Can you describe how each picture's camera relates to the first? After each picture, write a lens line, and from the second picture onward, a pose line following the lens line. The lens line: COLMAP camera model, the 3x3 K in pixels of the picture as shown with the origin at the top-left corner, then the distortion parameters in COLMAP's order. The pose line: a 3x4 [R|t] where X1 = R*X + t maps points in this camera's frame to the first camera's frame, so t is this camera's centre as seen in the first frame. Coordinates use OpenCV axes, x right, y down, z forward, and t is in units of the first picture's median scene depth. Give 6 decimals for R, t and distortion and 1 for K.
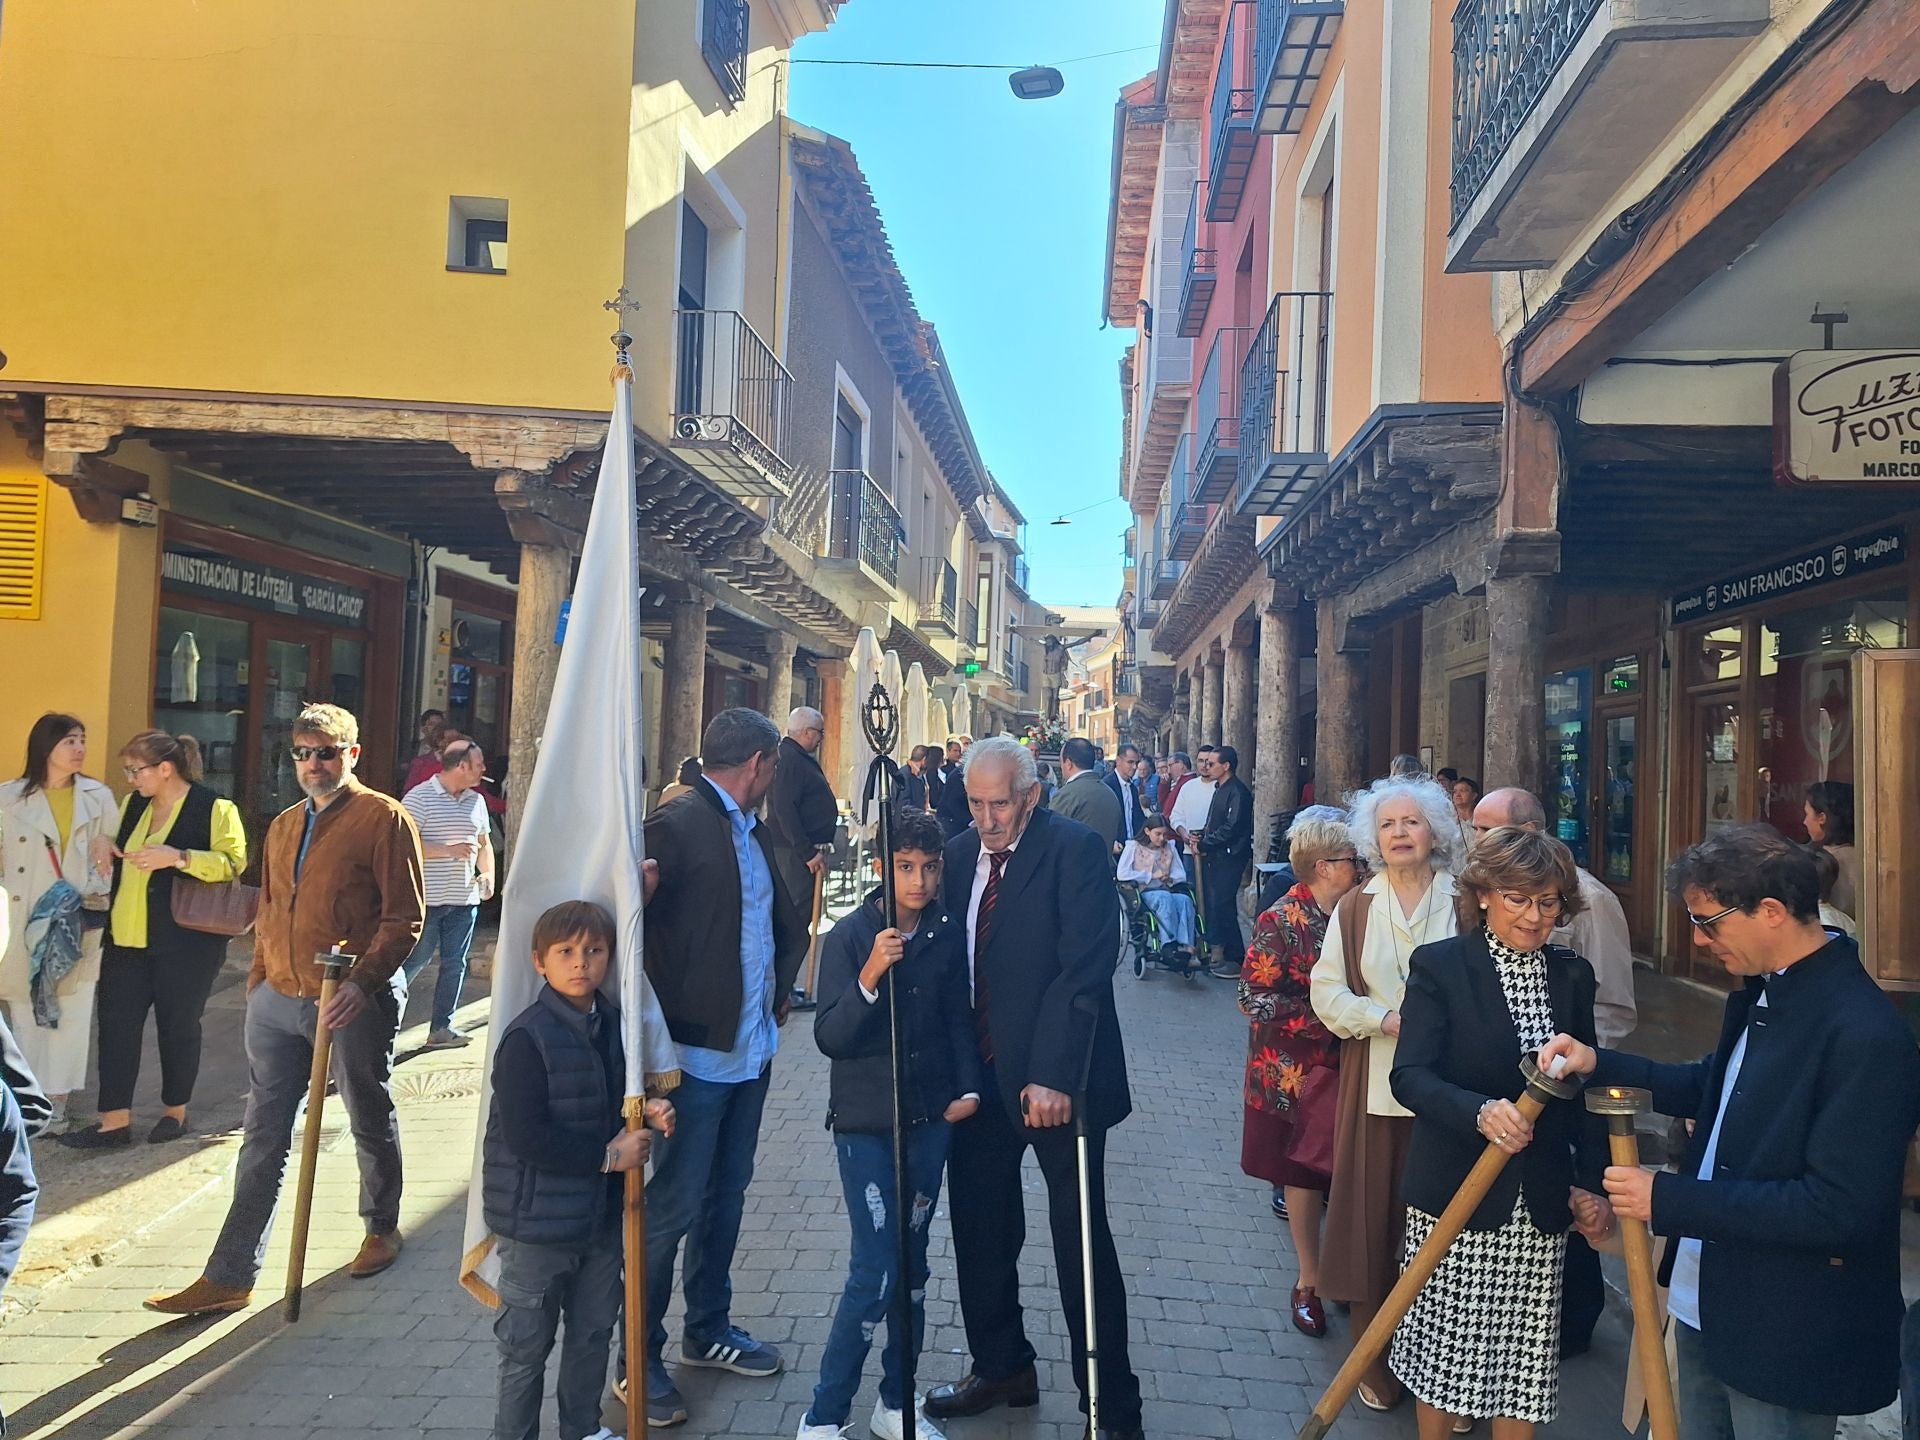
lens RADIAL K [[1314.2, 0, 967.7], [0, 1314.2, 734.7], [0, 0, 1]] dist [0.144010, -0.200822]
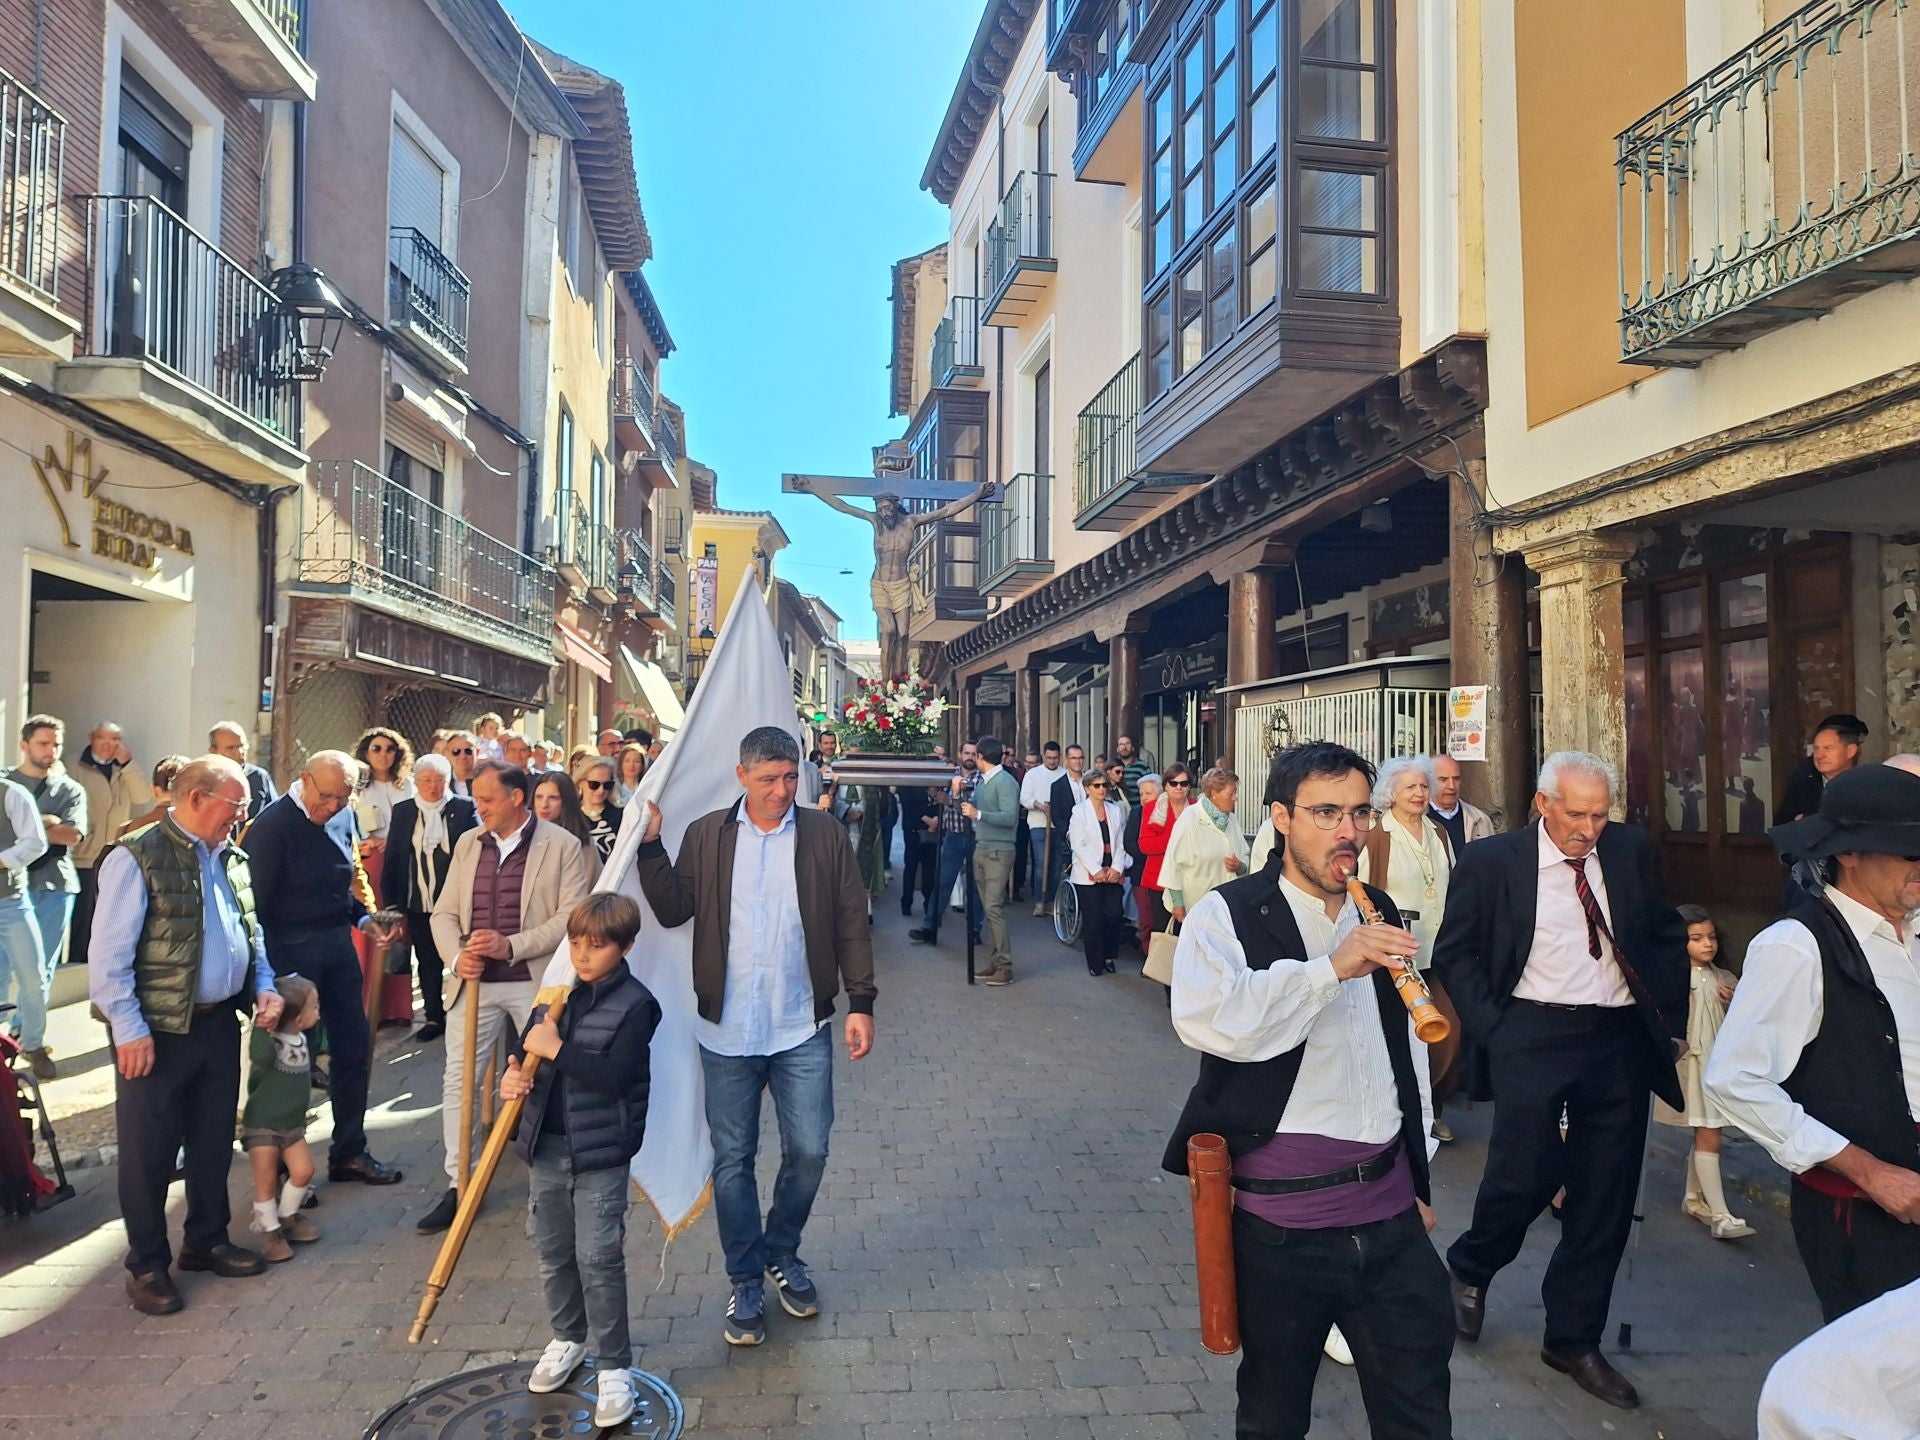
lens RADIAL K [[1280.0, 0, 944.1], [0, 1280.0, 729.4], [0, 0, 1]] dist [0.072287, -0.071453]
pose [[0.992235, -0.021803, 0.122454, -0.130165], [0.024021, 0.999573, -0.016666, 0.011832], [-0.122038, 0.019478, 0.992334, -2.629547]]
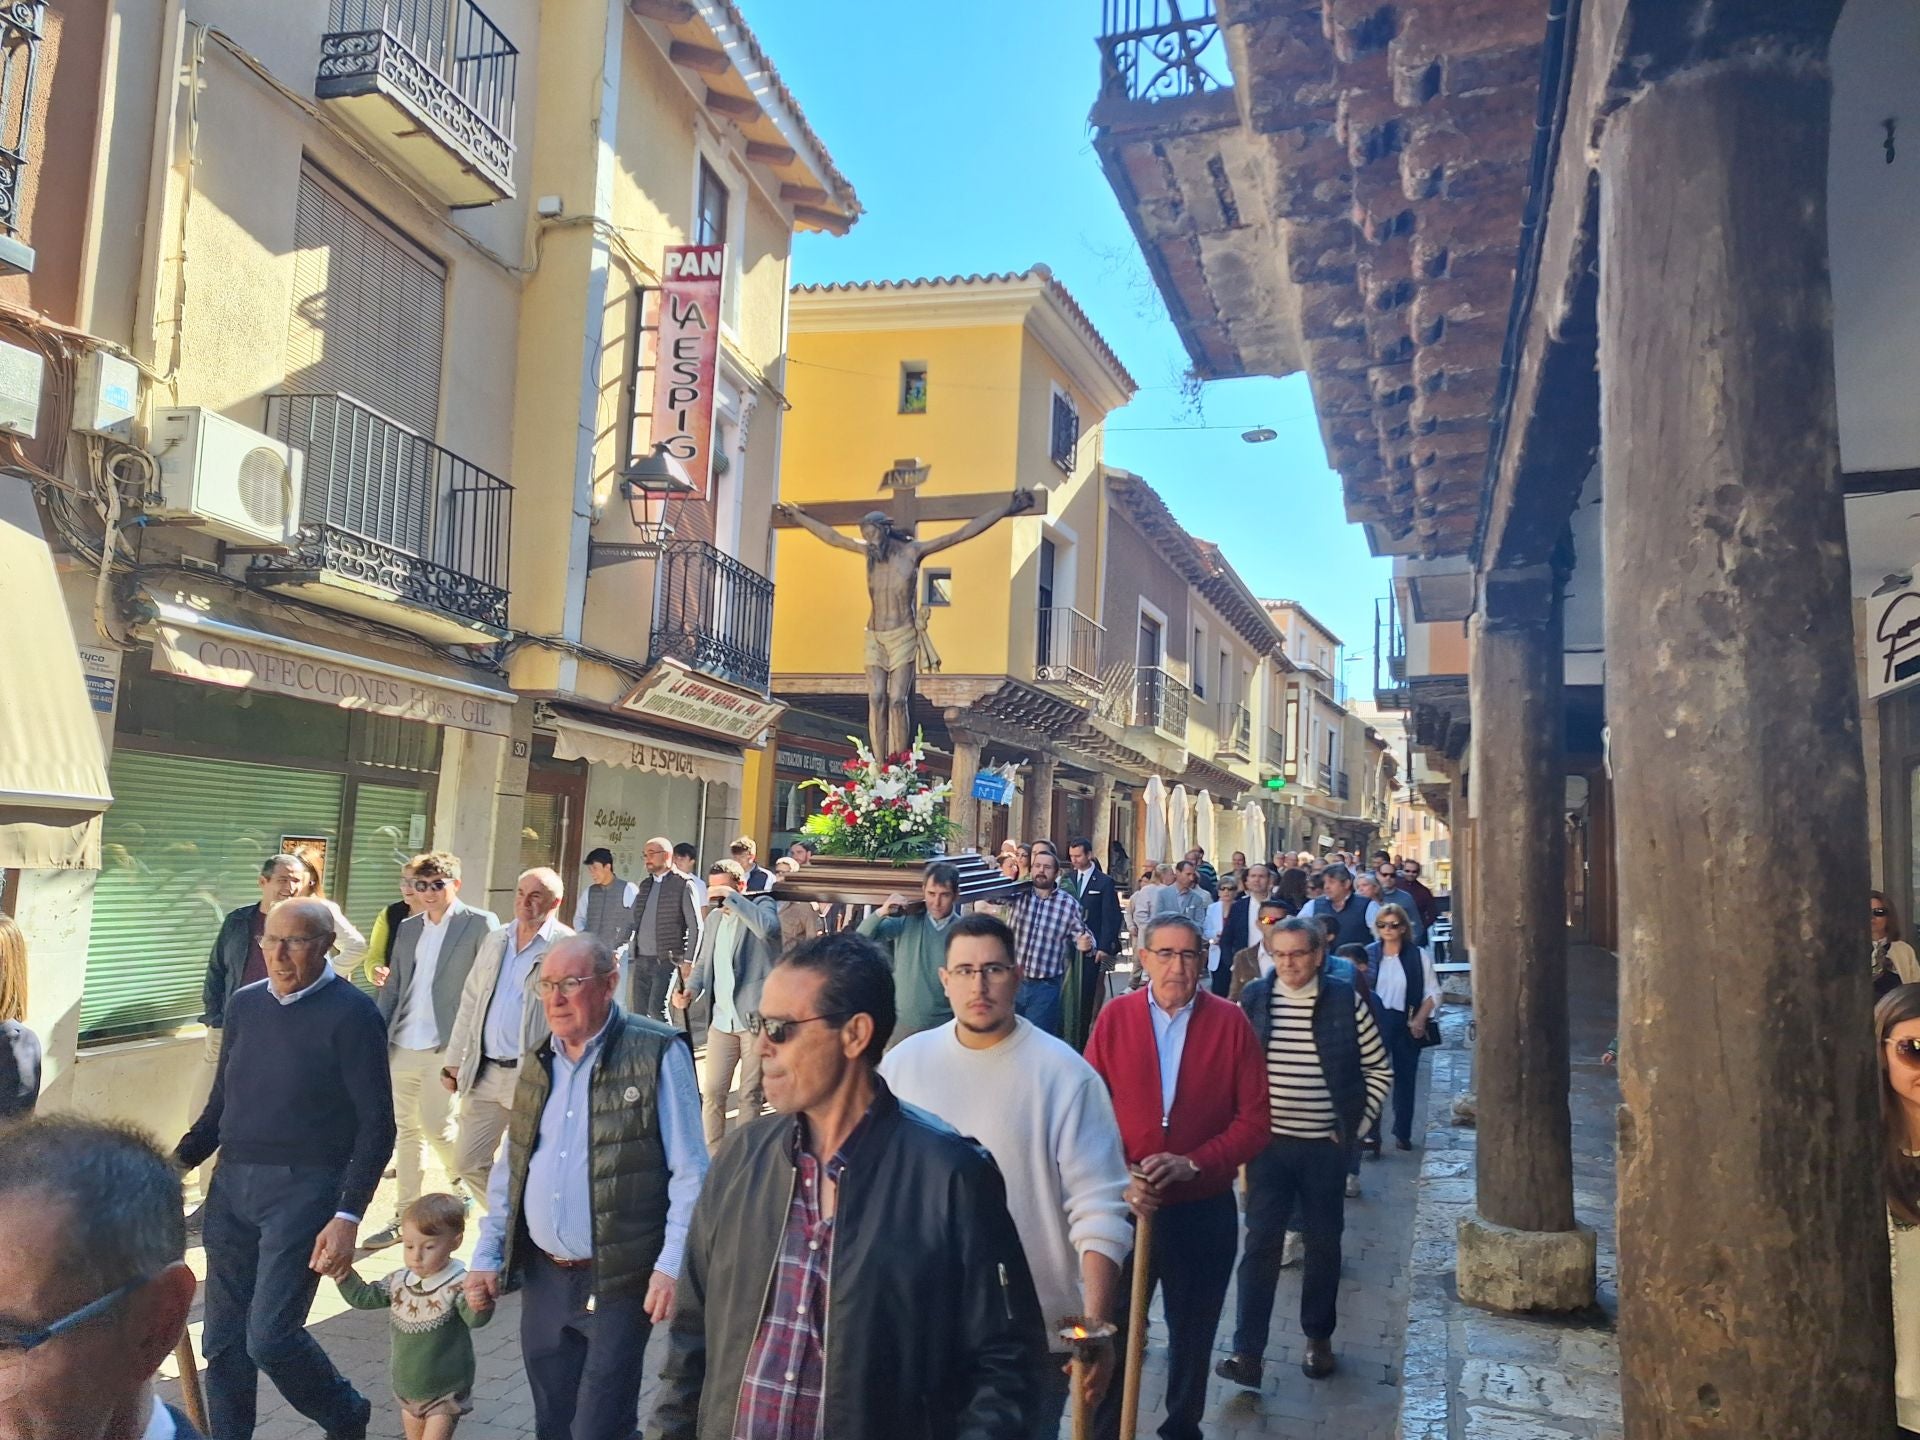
lens RADIAL K [[1314.2, 0, 967.7], [0, 1314.2, 734.7], [0, 0, 1]] dist [0.144010, -0.200822]
pose [[0.965386, -0.021187, -0.259964, 0.125924], [0.001664, 0.997175, -0.075089, -0.015645], [0.260821, 0.072057, 0.962694, -0.607975]]
